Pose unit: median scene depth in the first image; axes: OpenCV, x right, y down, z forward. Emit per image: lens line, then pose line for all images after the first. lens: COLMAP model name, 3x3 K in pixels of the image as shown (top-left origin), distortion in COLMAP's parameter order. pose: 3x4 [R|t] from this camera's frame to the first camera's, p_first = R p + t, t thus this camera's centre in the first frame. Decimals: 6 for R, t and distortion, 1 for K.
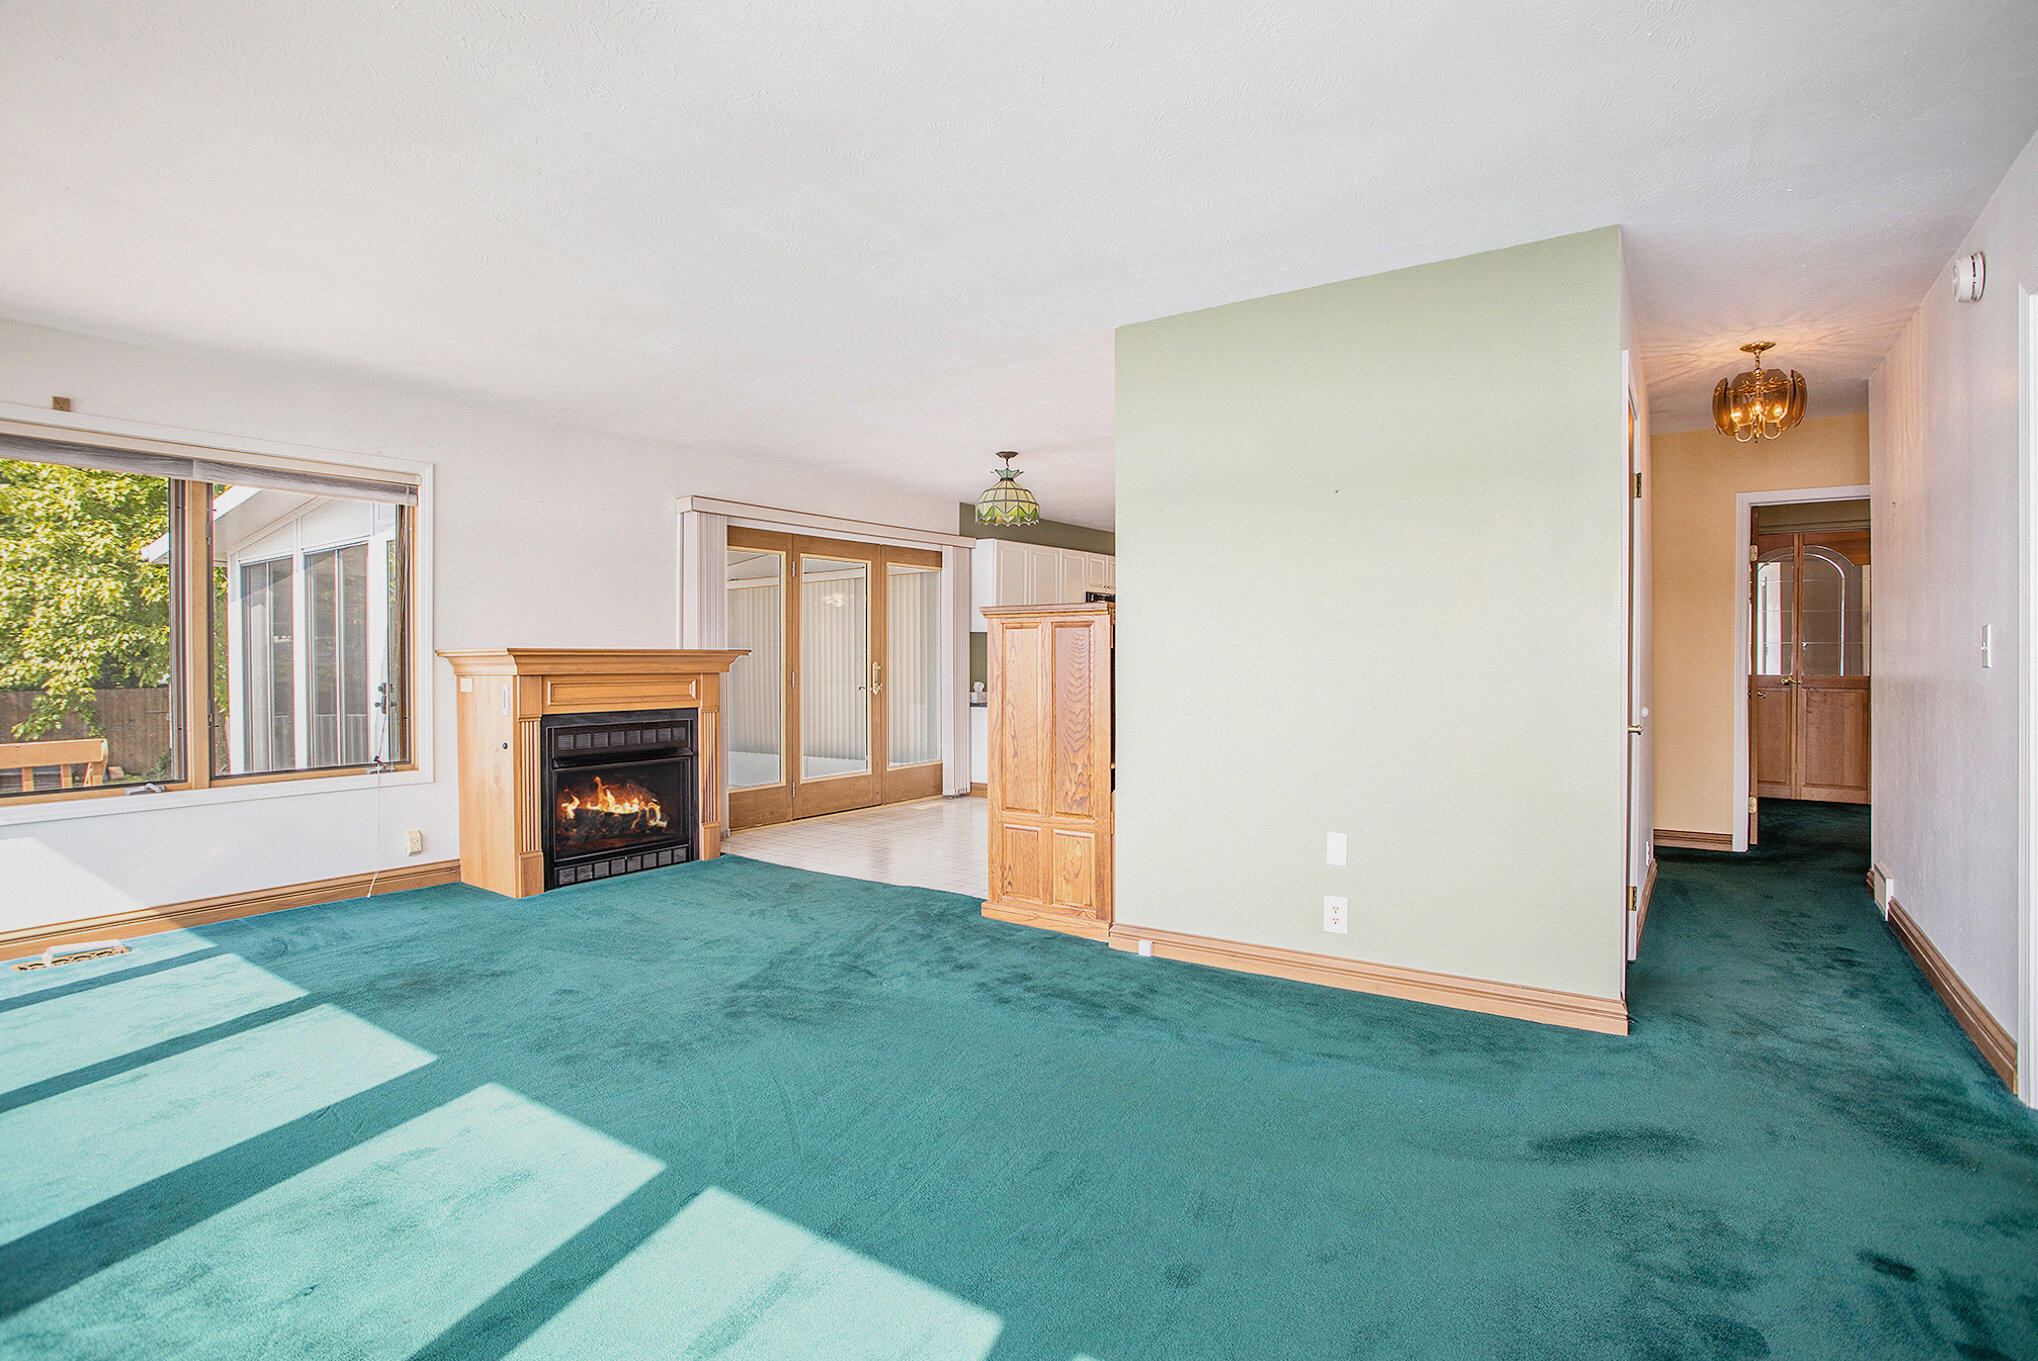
lens RADIAL K [[997.1, 0, 1006.9], [0, 997.1, 680.0], [0, 0, 1]] dist [-0.030040, 0.003138]
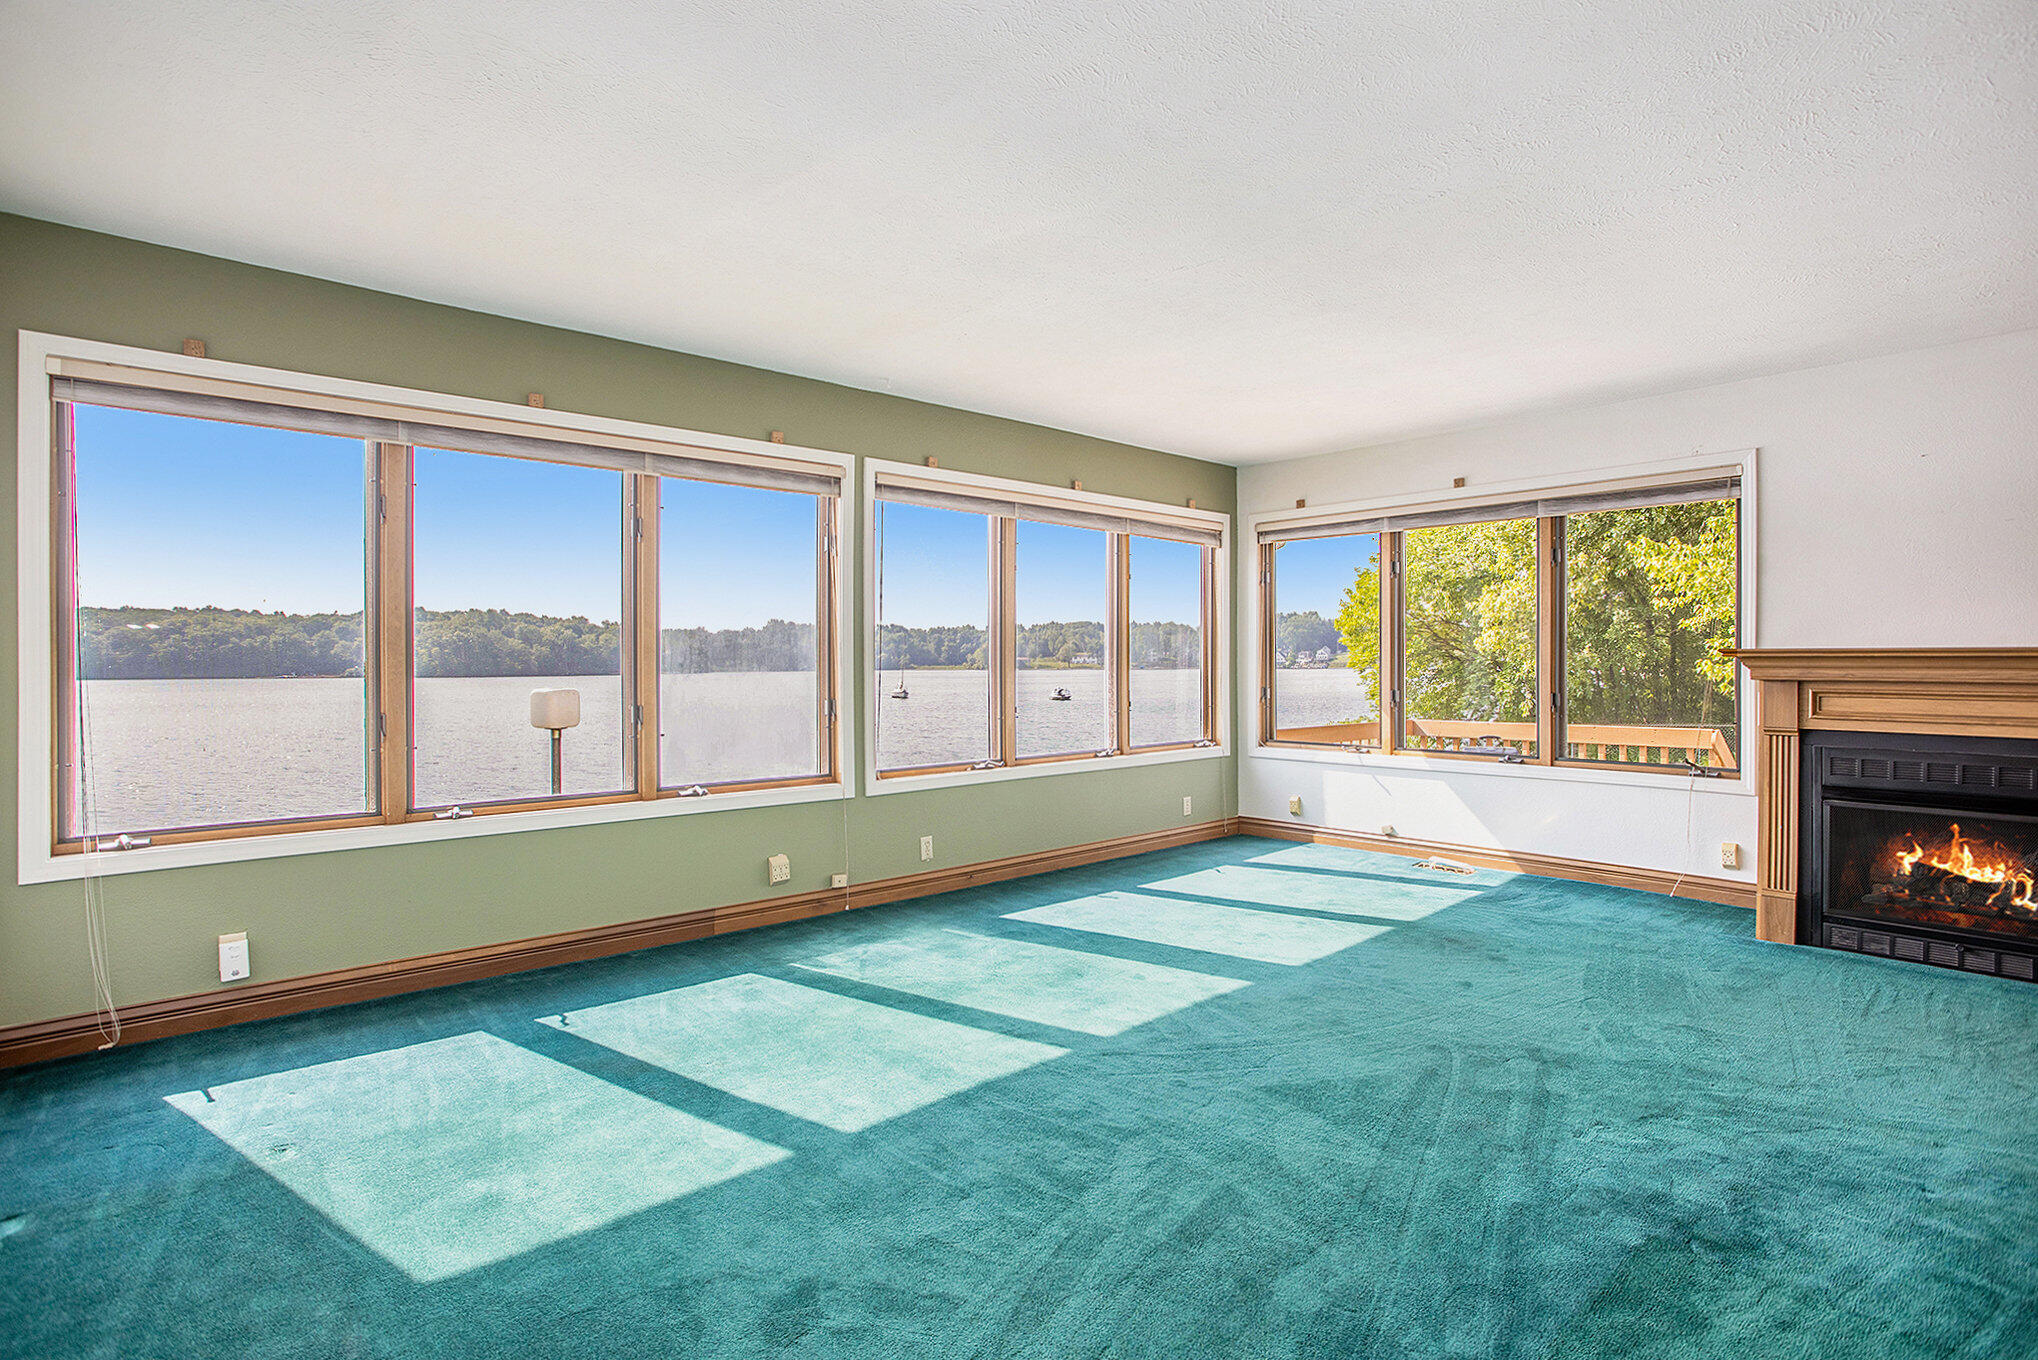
lens RADIAL K [[997.1, 0, 1022.4], [0, 997.1, 668.6], [0, 0, 1]] dist [-0.030040, 0.003138]
pose [[-0.218906, 0.009021, -0.975704, 0.462248], [-0.019055, 0.999727, 0.013518, -0.013523], [0.975560, 0.021551, -0.218674, 0.539880]]
